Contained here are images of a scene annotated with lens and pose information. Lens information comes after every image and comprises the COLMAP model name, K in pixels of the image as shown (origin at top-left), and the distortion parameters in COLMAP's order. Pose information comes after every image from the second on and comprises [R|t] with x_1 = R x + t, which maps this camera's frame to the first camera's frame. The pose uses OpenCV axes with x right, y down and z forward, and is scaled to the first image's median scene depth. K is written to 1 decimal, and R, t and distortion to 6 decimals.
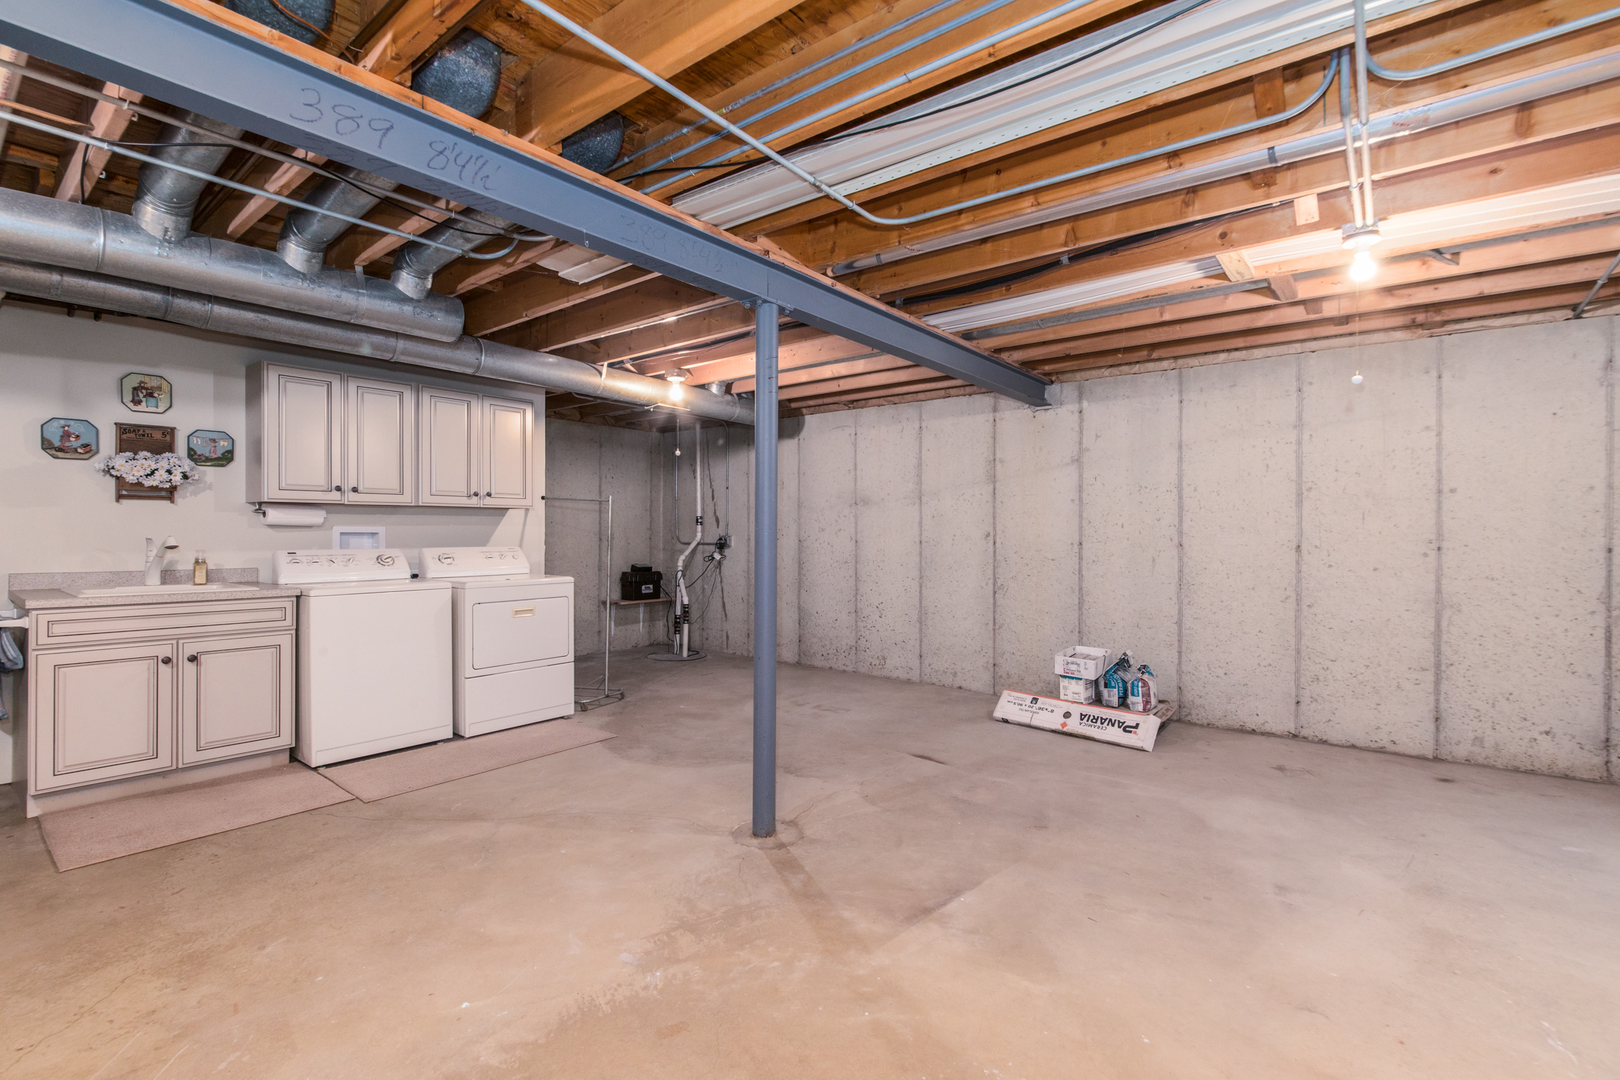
lens RADIAL K [[734.0, 0, 813.2], [0, 734.0, 534.7], [0, 0, 1]] dist [0.000135, 0.000001]
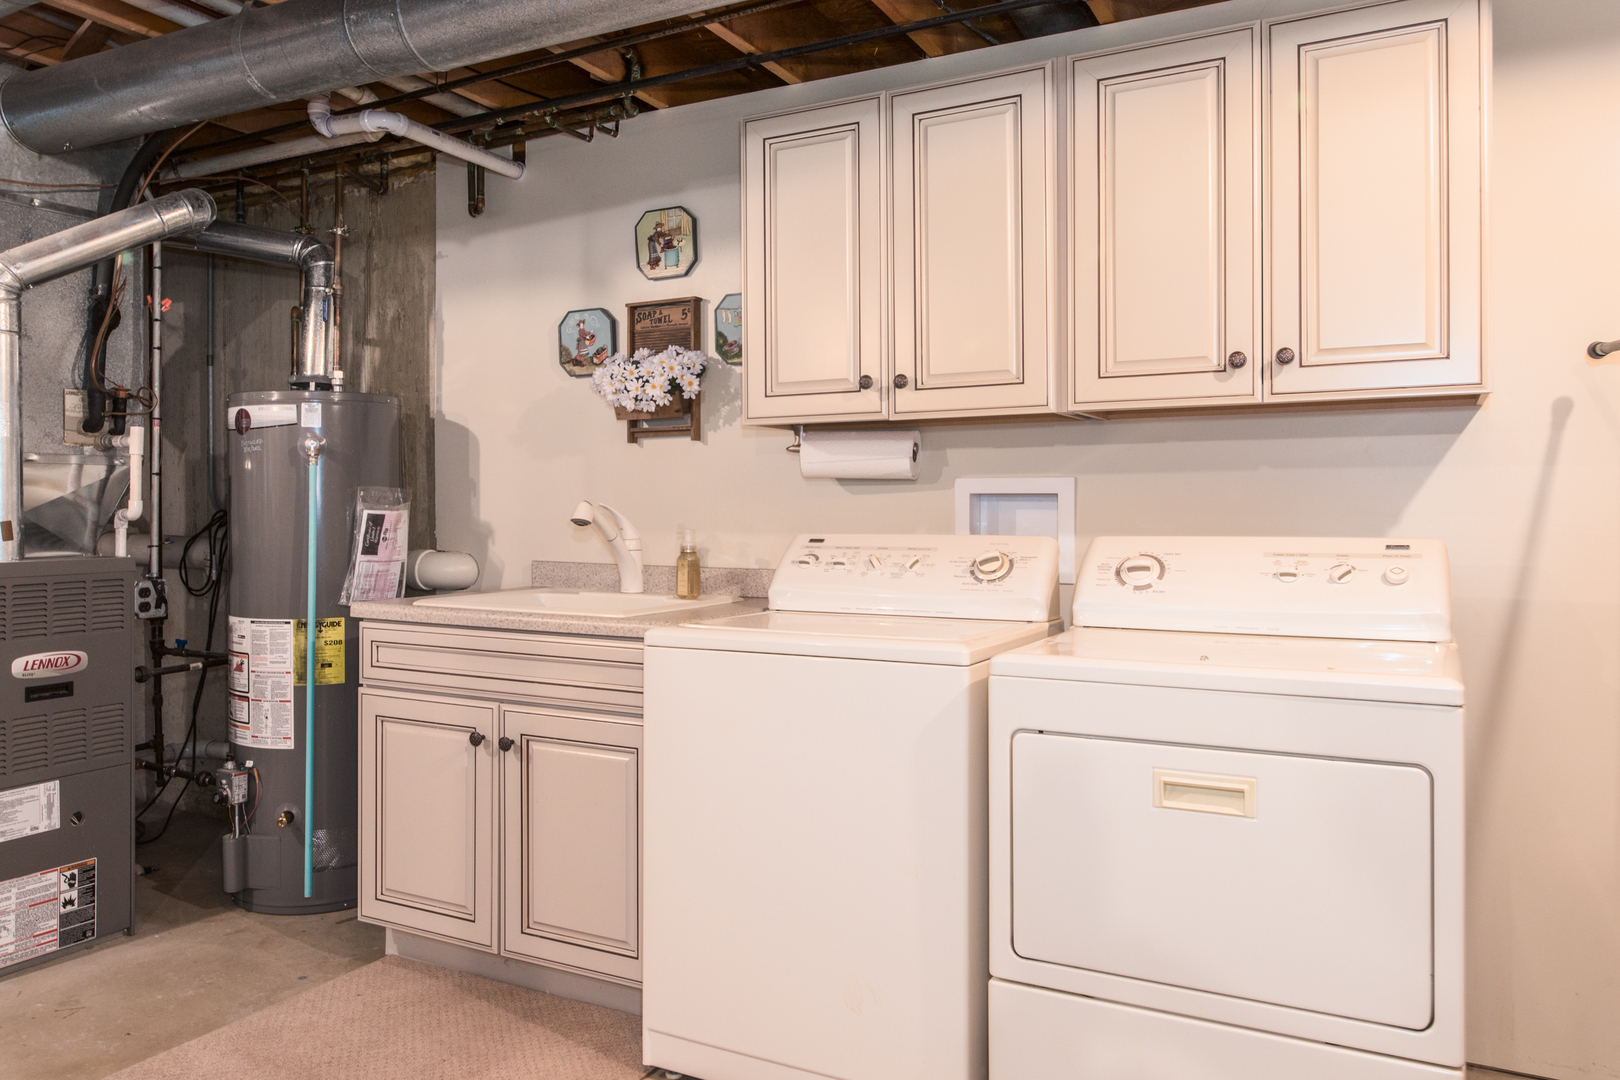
lens RADIAL K [[1167.9, 0, 812.1], [0, 1167.9, 524.6], [0, 0, 1]] dist [-0.001155, 0.000318]
pose [[0.189994, 0.009621, -0.981738, -0.025798], [-0.001438, 0.999954, 0.009521, 0.009960], [0.981784, -0.000397, 0.189999, 0.949162]]
